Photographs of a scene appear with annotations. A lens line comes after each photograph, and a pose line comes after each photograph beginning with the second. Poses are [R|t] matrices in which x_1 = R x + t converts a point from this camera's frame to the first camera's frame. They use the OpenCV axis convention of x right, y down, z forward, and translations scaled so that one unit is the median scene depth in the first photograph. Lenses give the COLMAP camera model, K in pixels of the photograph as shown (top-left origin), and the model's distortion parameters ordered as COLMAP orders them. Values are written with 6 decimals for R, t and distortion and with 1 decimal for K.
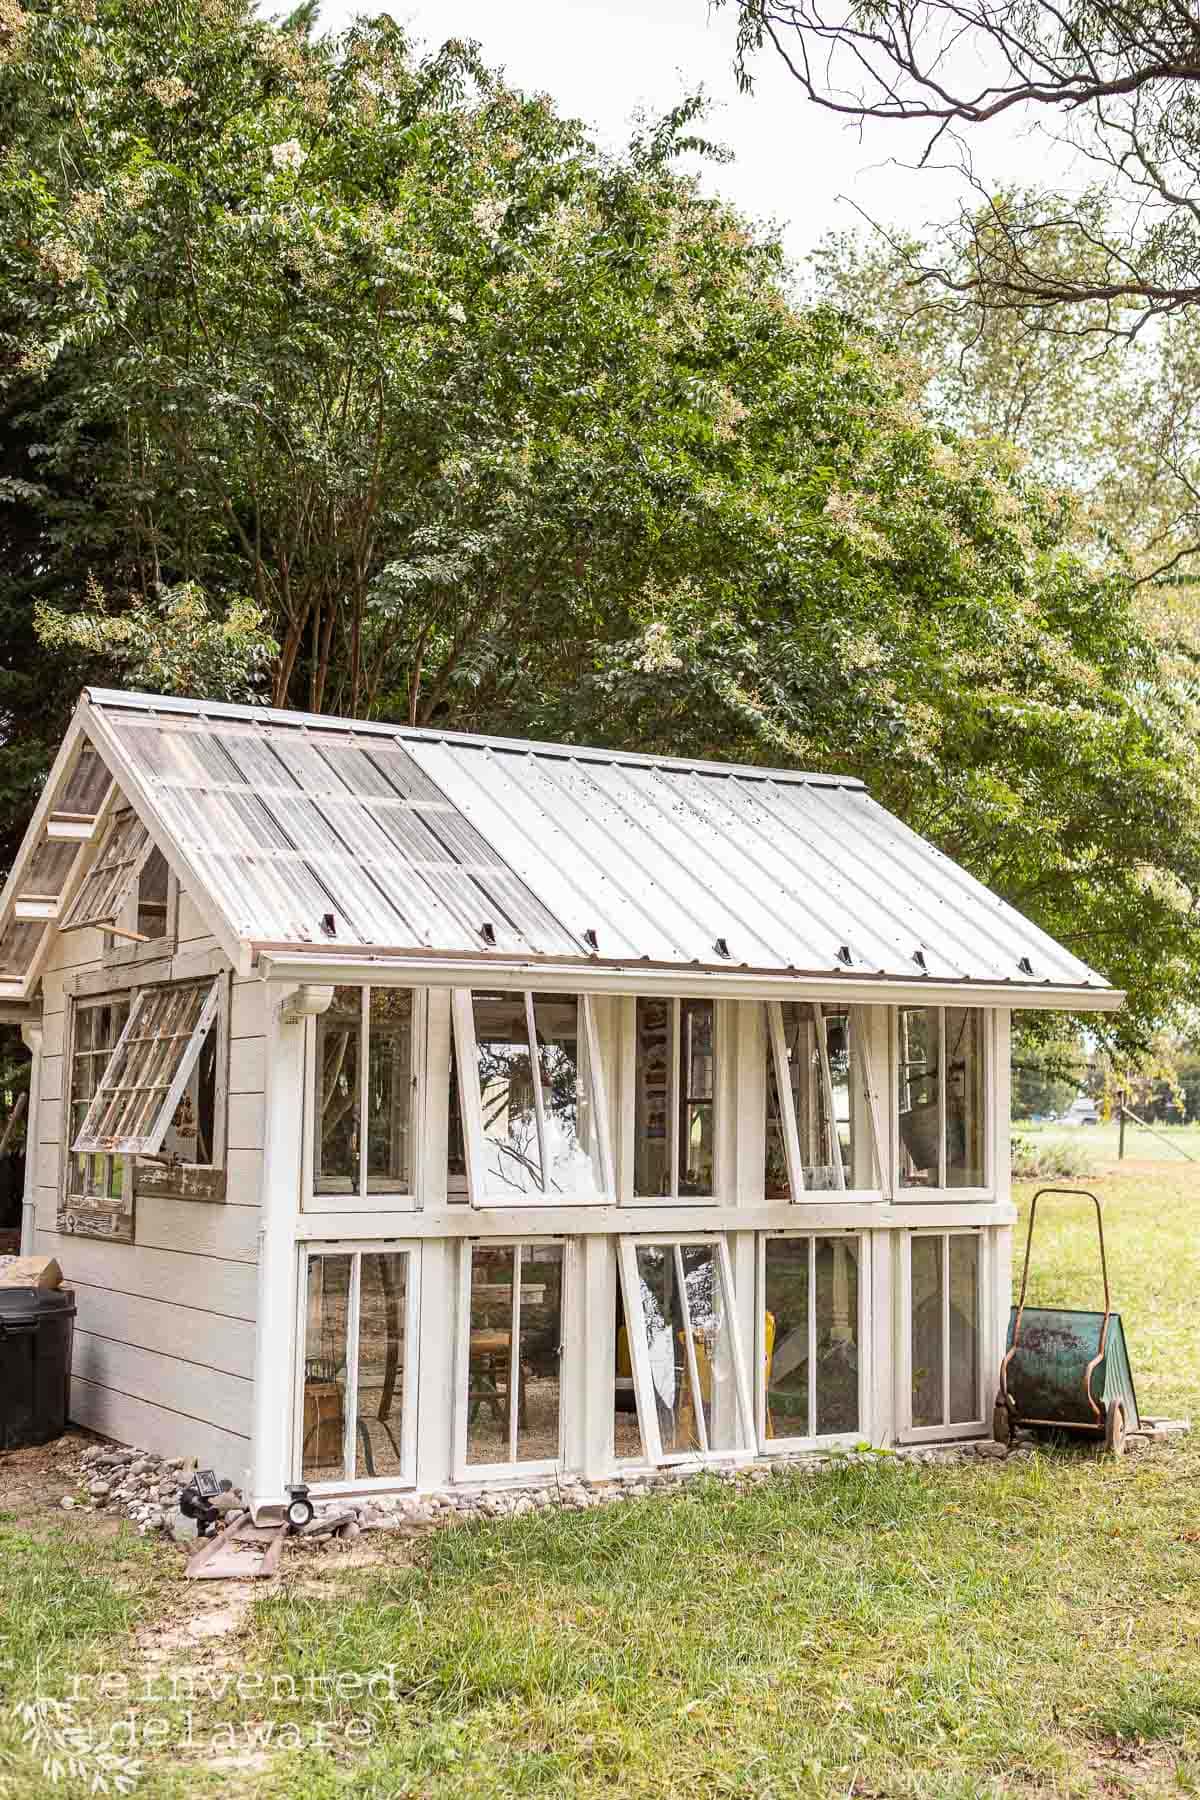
lens RADIAL K [[2754.0, 0, 600.0], [0, 2754.0, 900.0], [0, 0, 1]] dist [-0.034167, -0.015156]
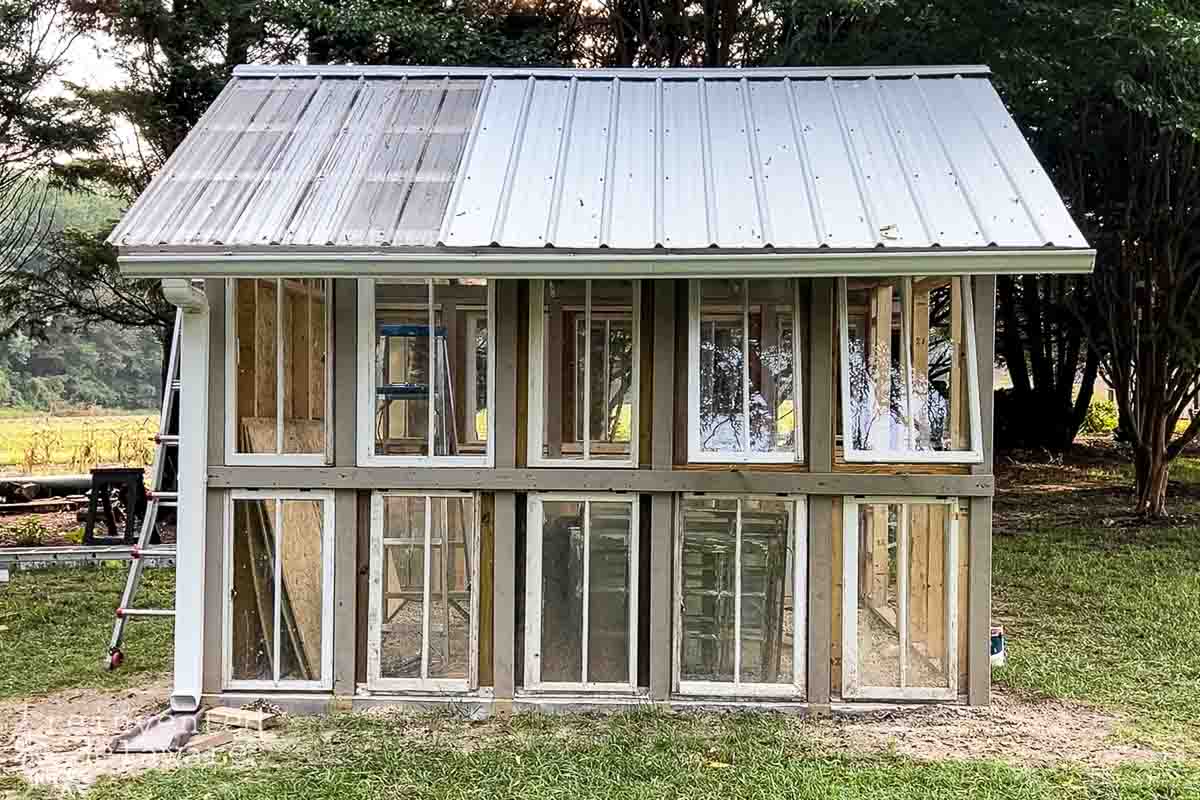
lens RADIAL K [[1836.0, 0, 600.0], [0, 1836.0, 400.0], [0, 0, 1]] dist [-0.034167, -0.015156]
pose [[0.790866, -0.010023, -0.611907, 0.502864], [0.062075, 0.996023, 0.063914, 0.037366], [0.608833, -0.088531, 0.788343, 0.414831]]
